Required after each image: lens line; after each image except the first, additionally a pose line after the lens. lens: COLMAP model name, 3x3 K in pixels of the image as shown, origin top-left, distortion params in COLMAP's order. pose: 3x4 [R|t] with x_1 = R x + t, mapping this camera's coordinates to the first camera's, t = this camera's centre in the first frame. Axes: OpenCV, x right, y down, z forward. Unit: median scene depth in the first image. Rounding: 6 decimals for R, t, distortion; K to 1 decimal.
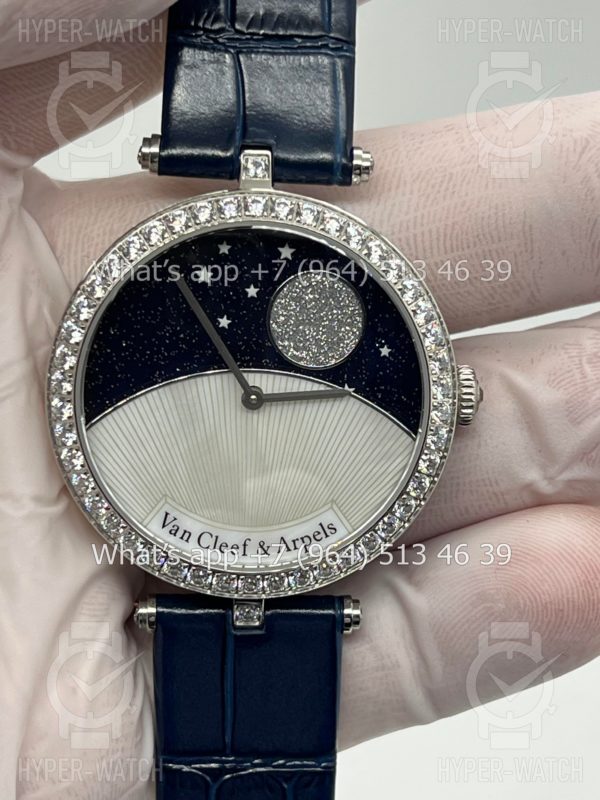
lens RADIAL K [[1796.6, 0, 300.0], [0, 1796.6, 400.0], [0, 0, 1]] dist [-0.006989, 0.096085]
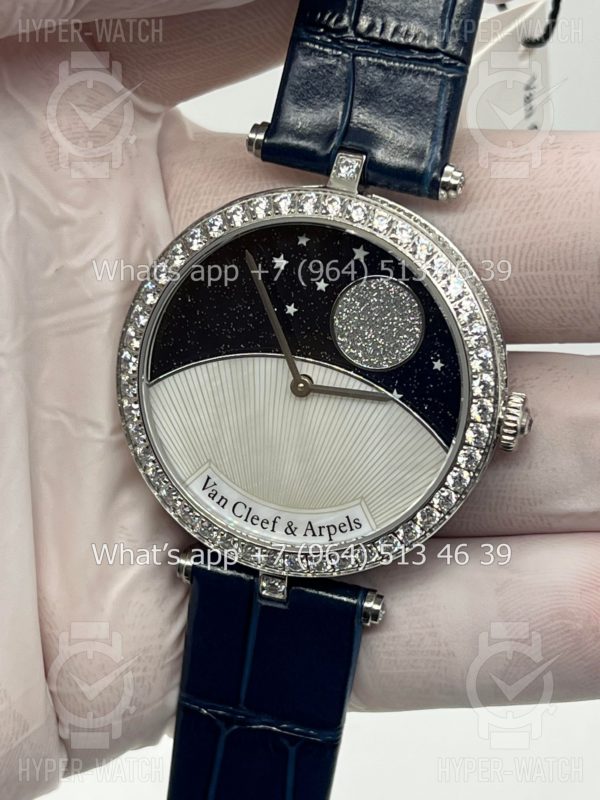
lens RADIAL K [[1796.6, 0, 300.0], [0, 1796.6, 400.0], [0, 0, 1]] dist [-0.006989, 0.096085]
pose [[0.951498, 0.189289, -0.242530, 0.226315], [-0.181446, 0.981890, 0.054489, -0.049509], [0.248452, -0.007840, 0.968613, -0.014710]]
